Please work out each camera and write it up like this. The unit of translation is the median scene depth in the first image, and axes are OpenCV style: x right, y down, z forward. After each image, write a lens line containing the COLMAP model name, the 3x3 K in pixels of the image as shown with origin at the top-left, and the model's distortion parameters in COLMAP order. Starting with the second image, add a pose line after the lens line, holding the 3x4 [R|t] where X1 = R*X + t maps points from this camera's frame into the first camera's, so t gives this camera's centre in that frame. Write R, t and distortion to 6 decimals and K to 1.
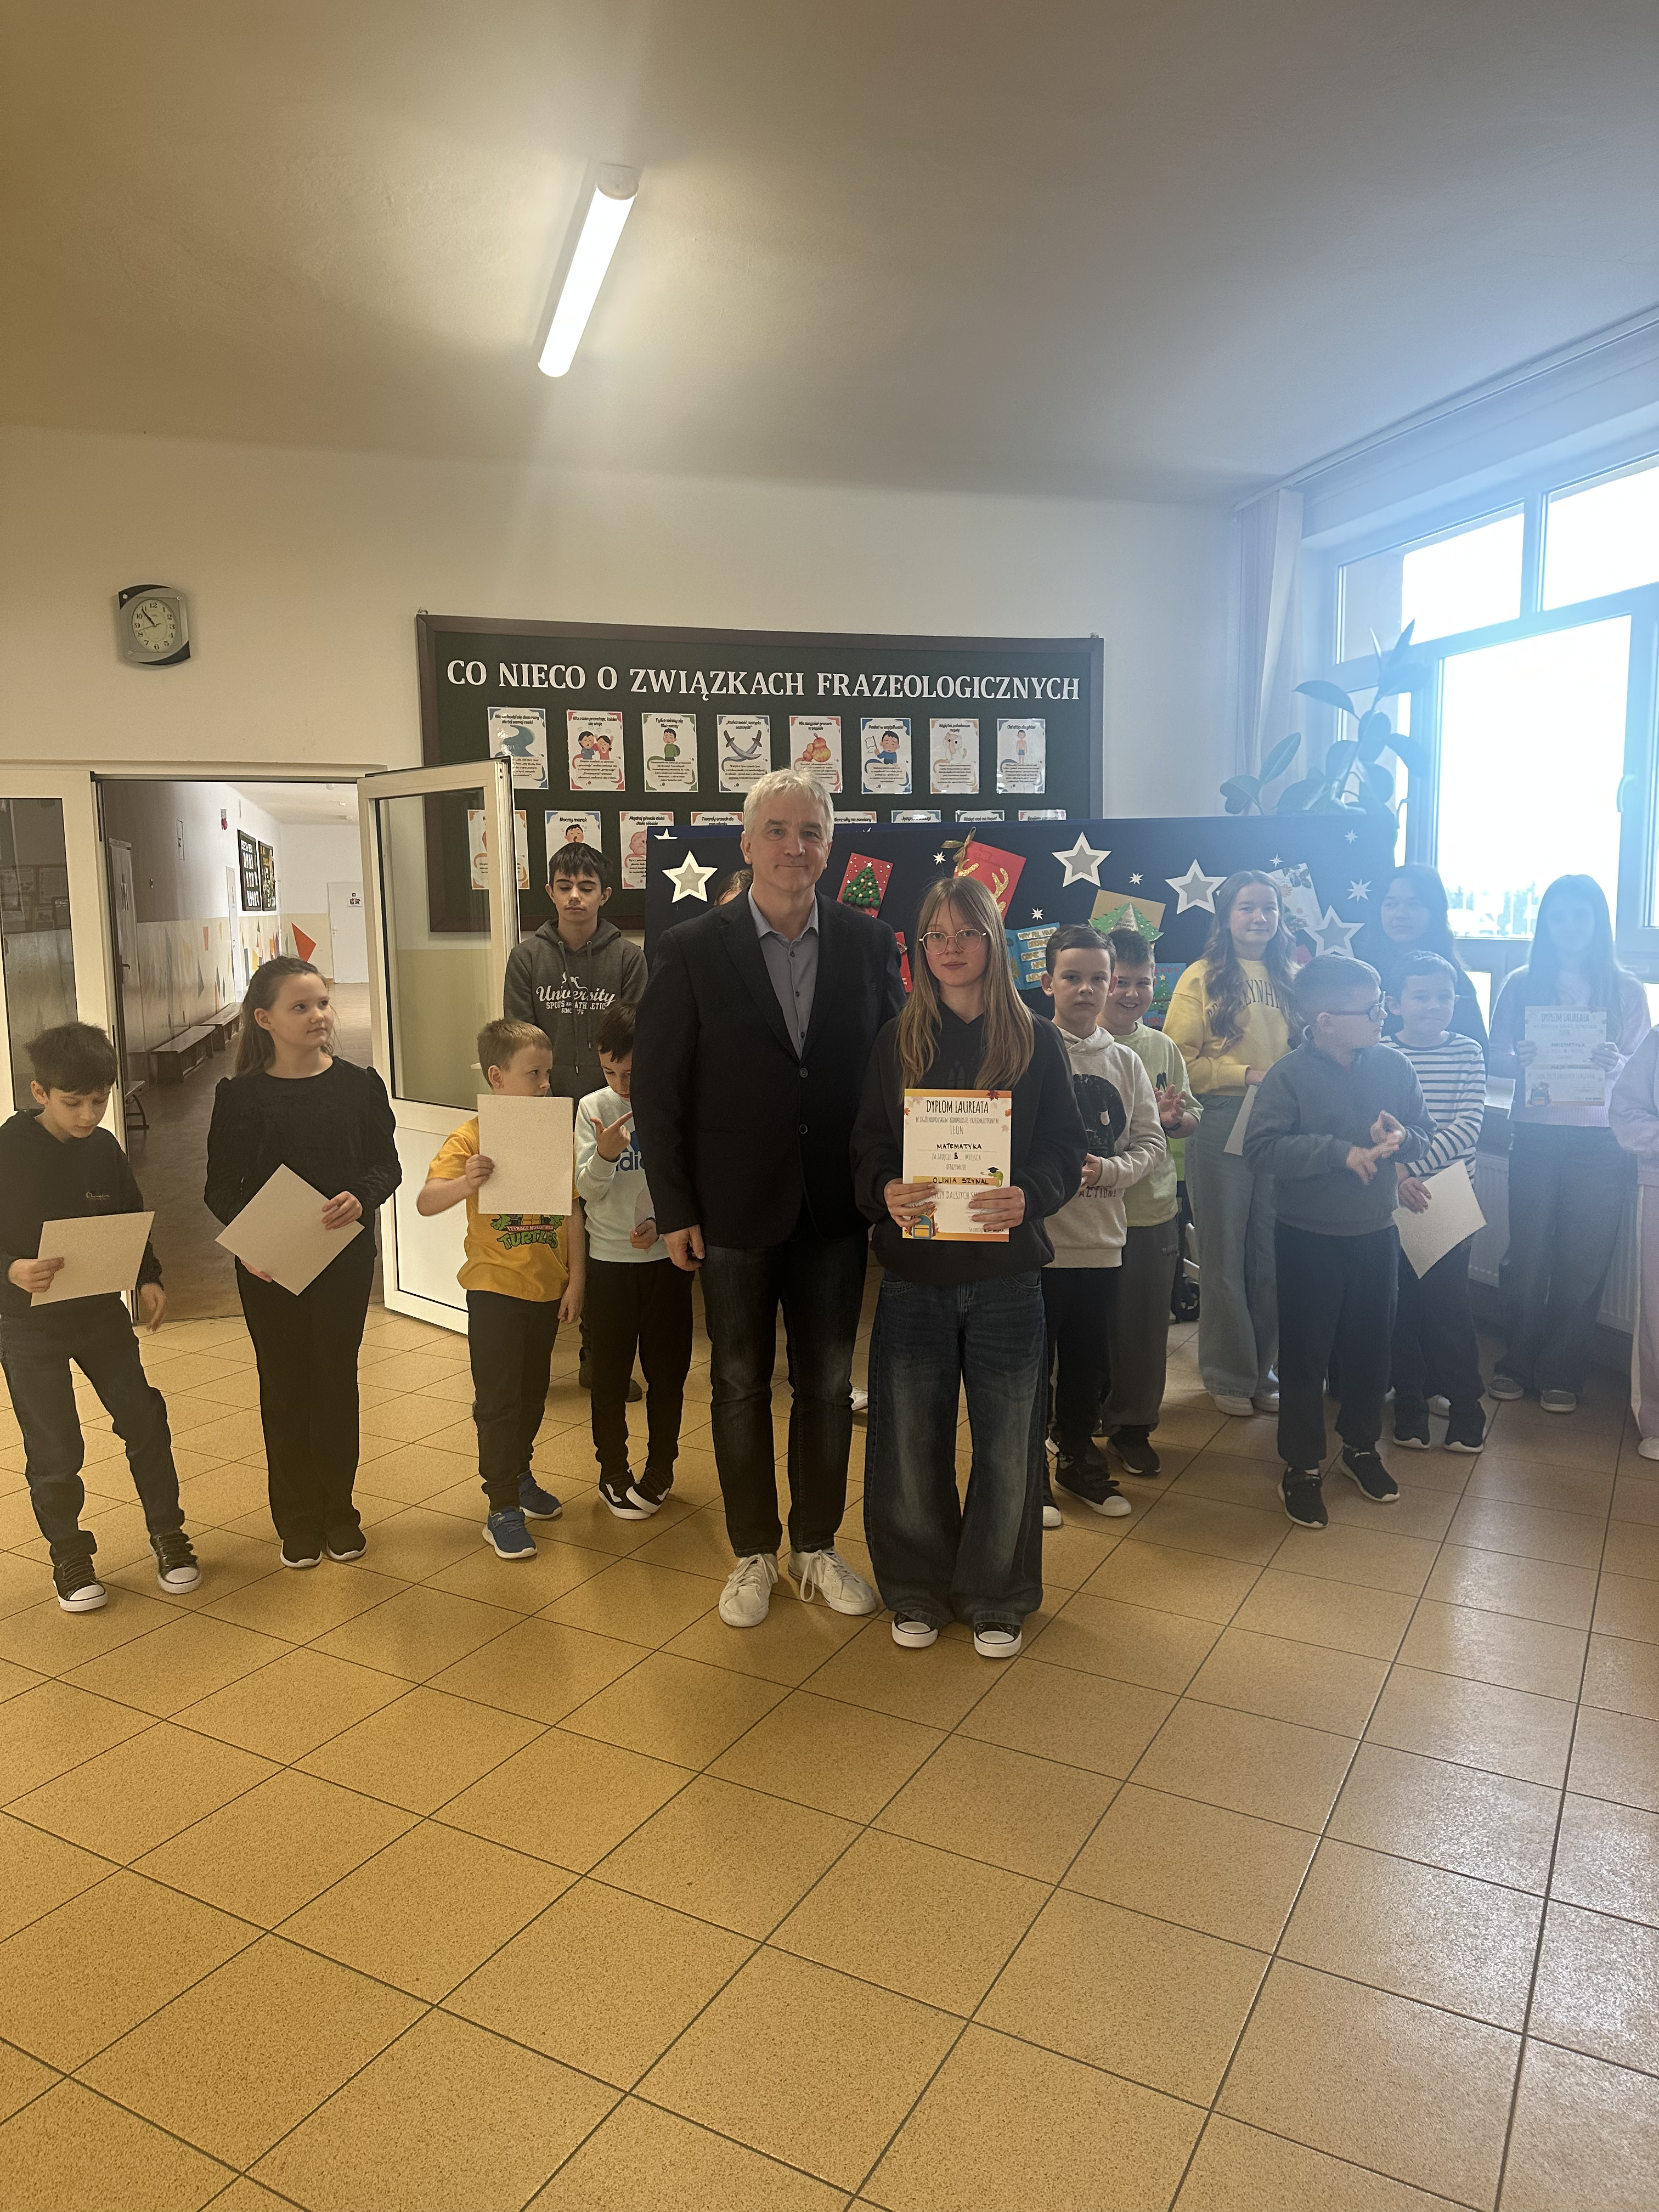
lens RADIAL K [[1554.8, 0, 819.4], [0, 1554.8, 1106.6], [0, 0, 1]] dist [0.144903, -0.270028]
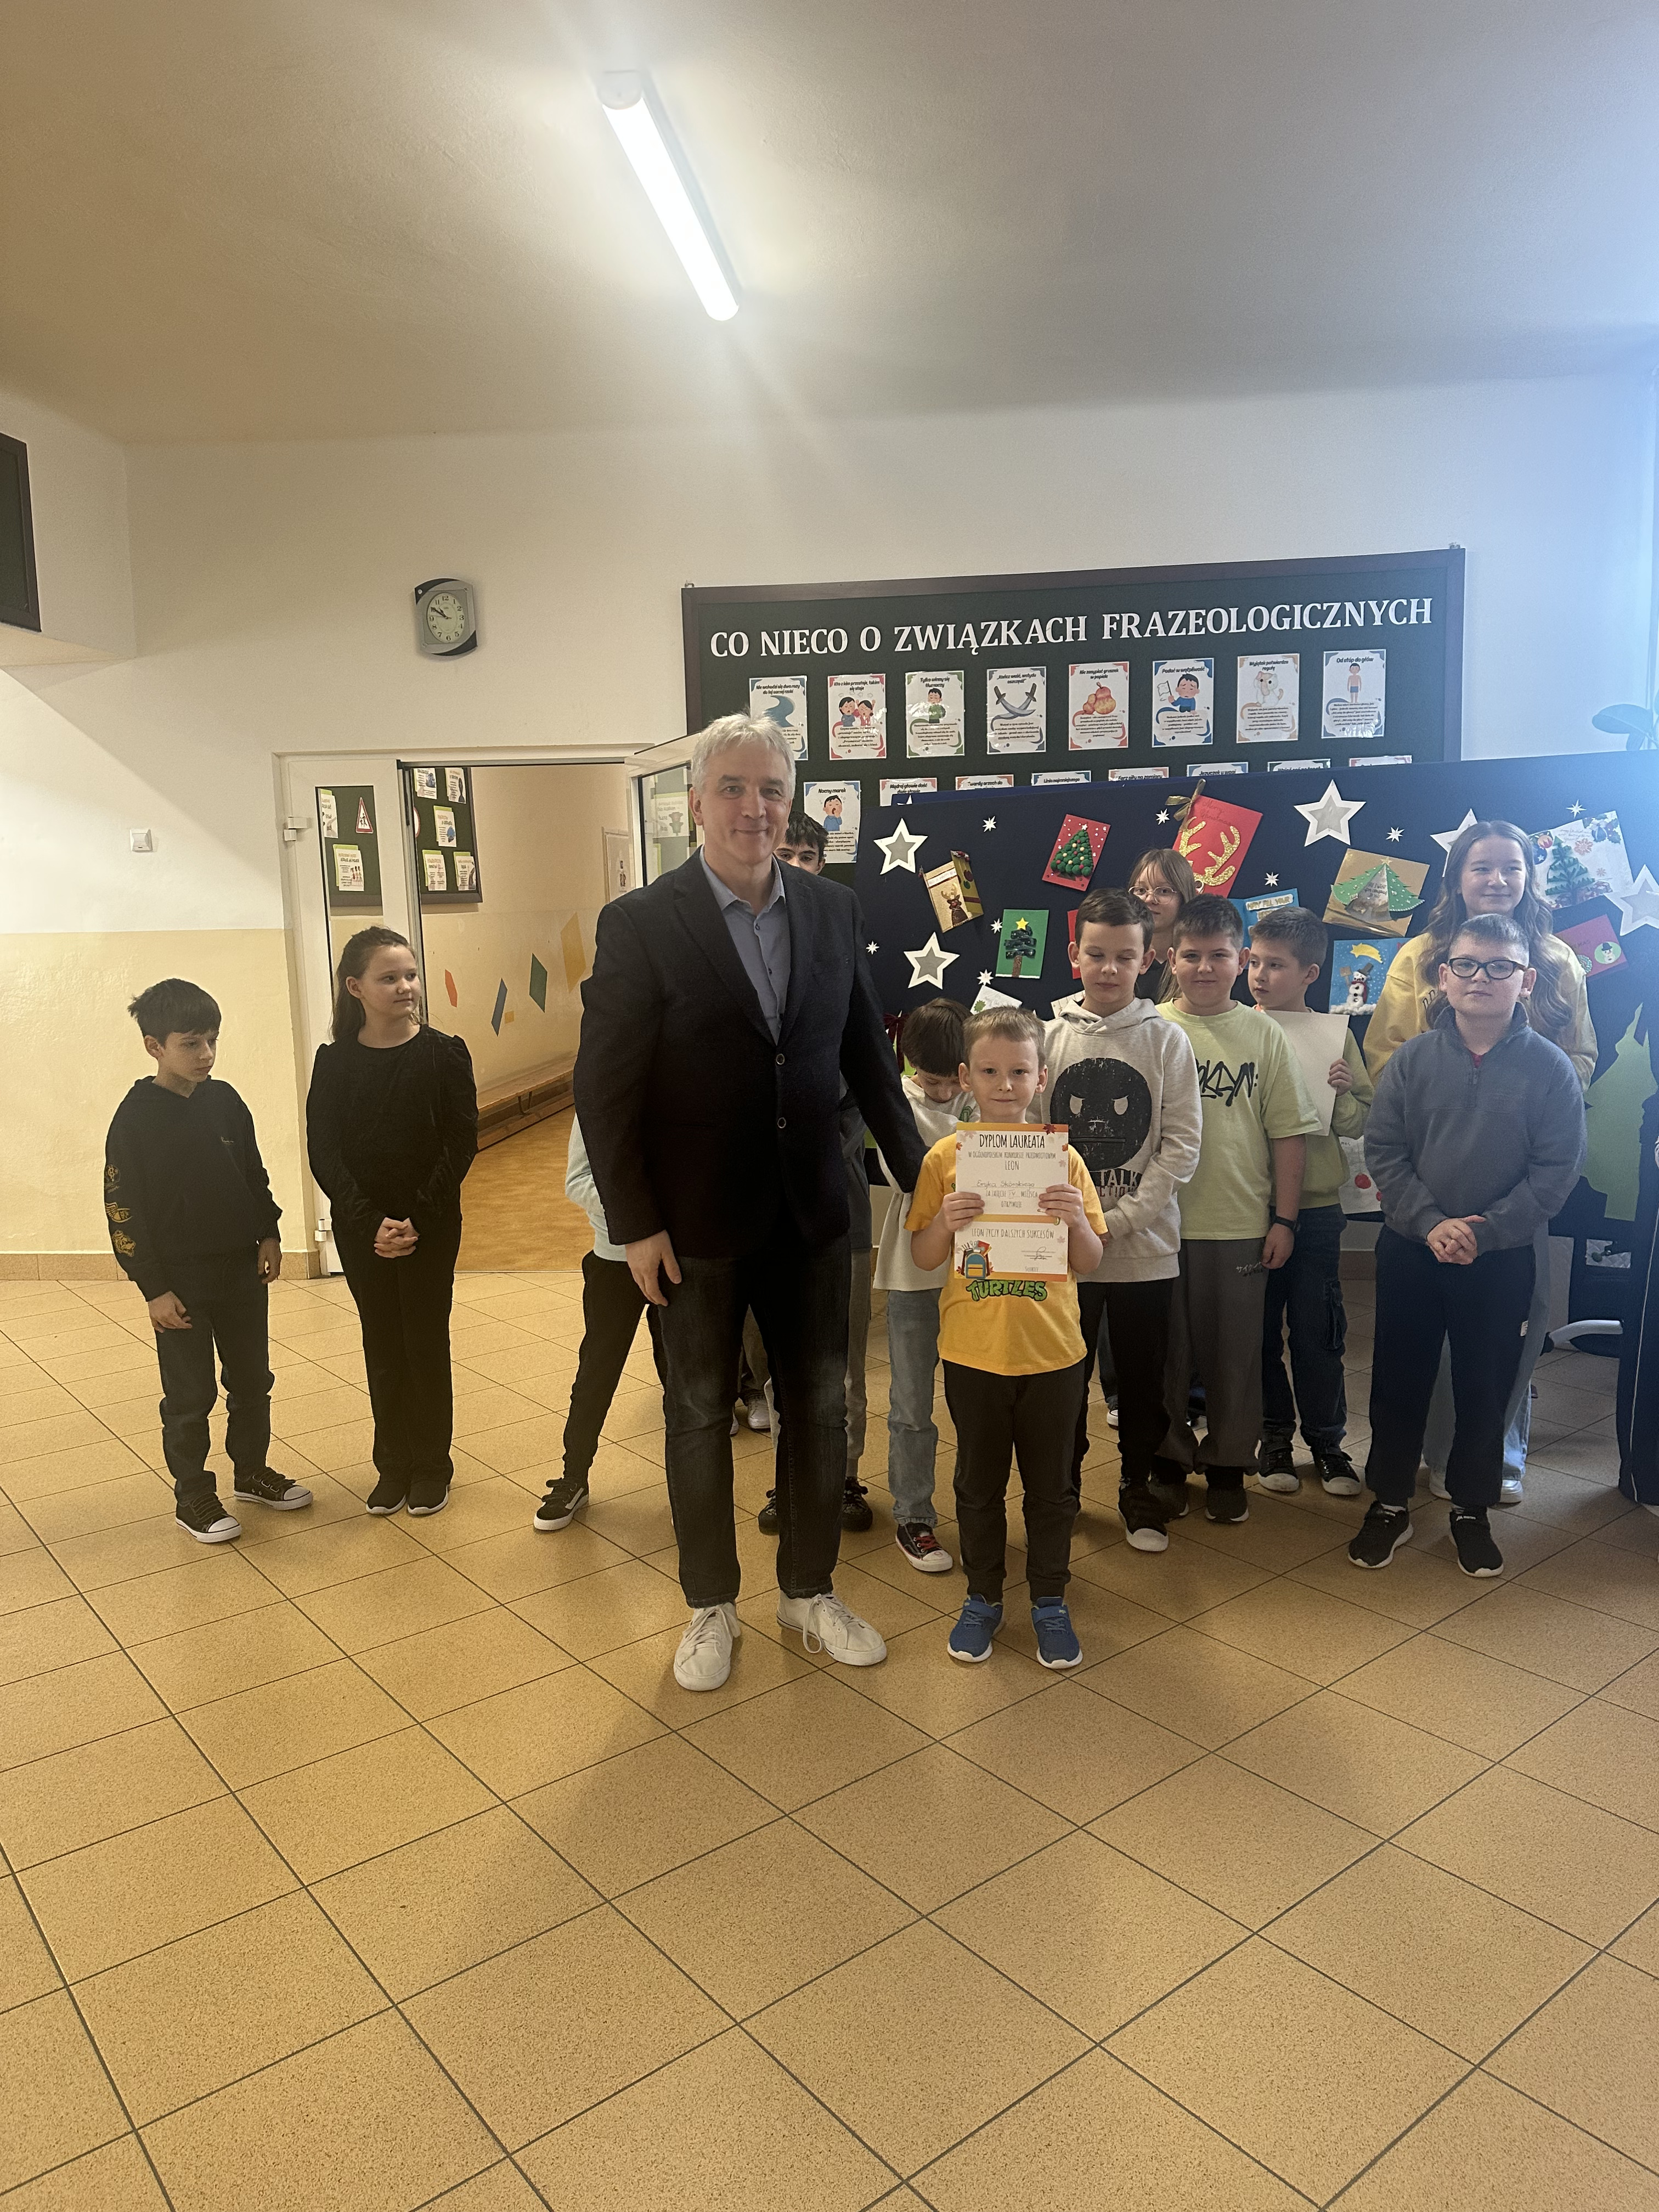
lens RADIAL K [[1544.4, 0, 821.1], [0, 1544.4, 1125.5], [0, 0, 1]] dist [0.187584, -0.418927]
pose [[0.928525, 0.045258, -0.368501, 0.198412], [-0.035409, 0.998813, 0.033449, -0.008206], [0.369577, -0.018010, 0.929026, 0.099243]]
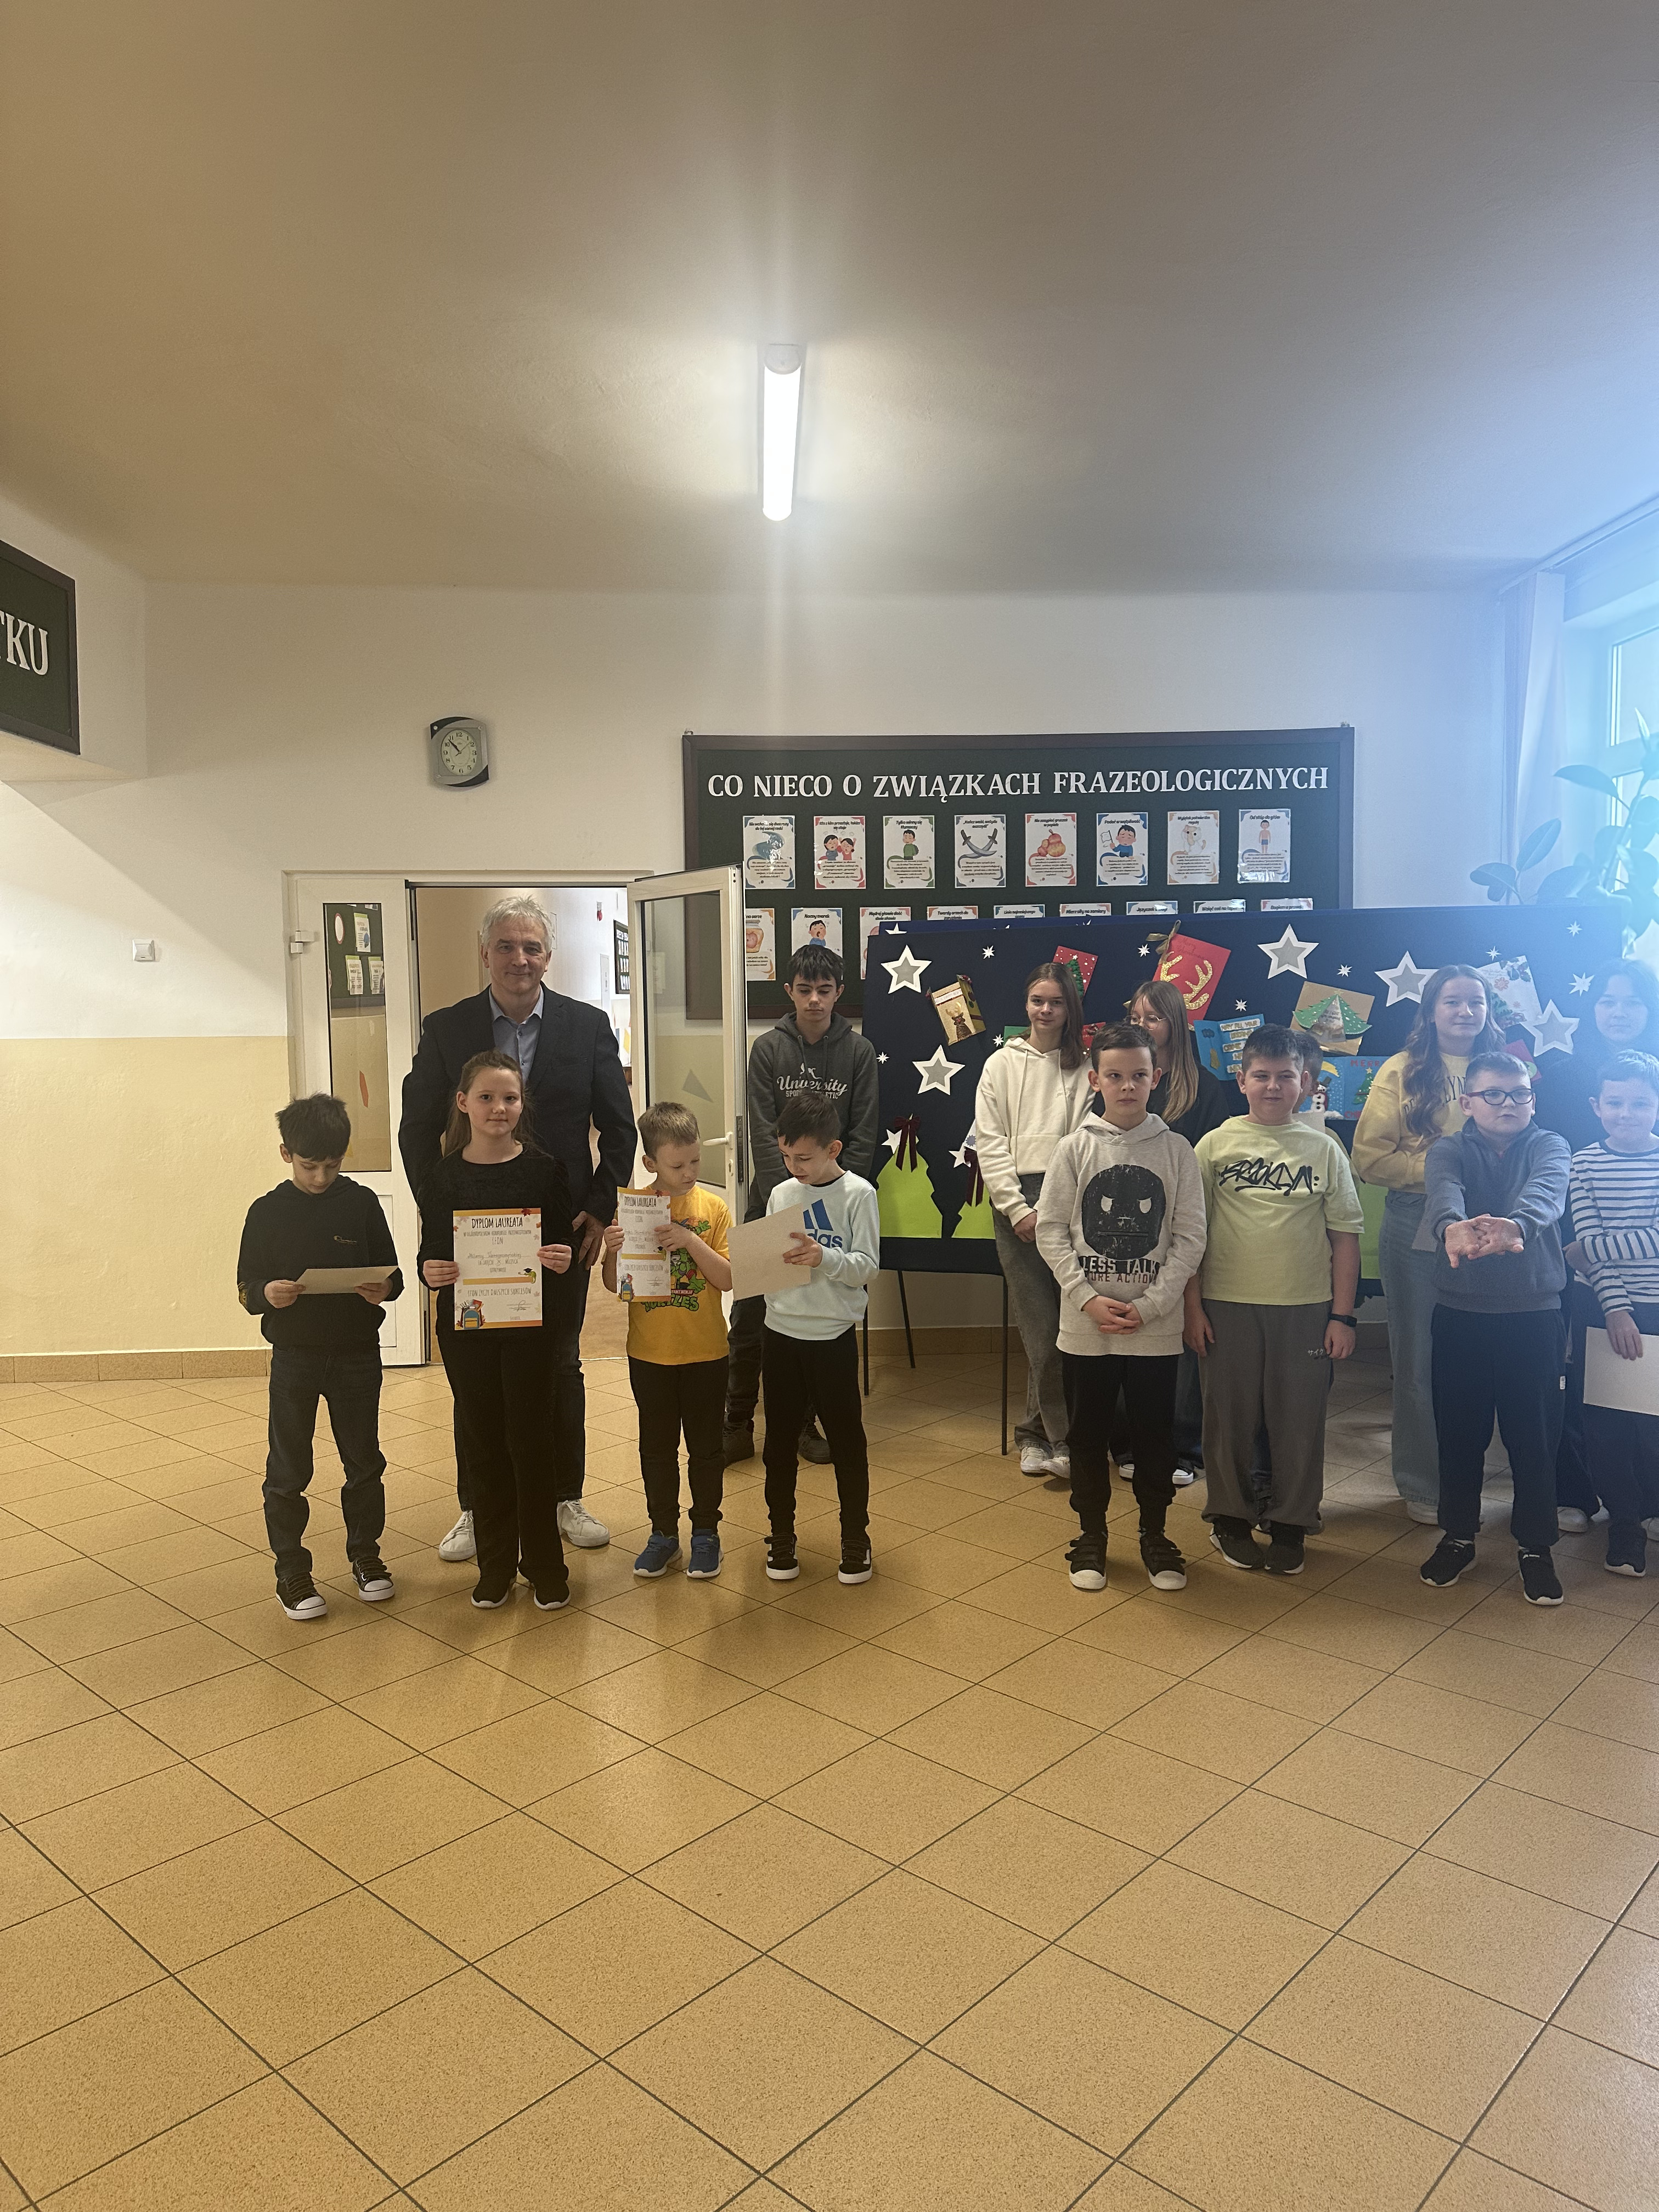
lens RADIAL K [[1554.8, 0, 819.4], [0, 1554.8, 1106.6], [0, 0, 1]] dist [0.144903, -0.270028]
pose [[0.972143, 0.019524, -0.233575, 0.096529], [-0.030926, 0.998497, -0.045252, -0.003682], [0.232340, 0.051215, 0.971285, -0.033866]]
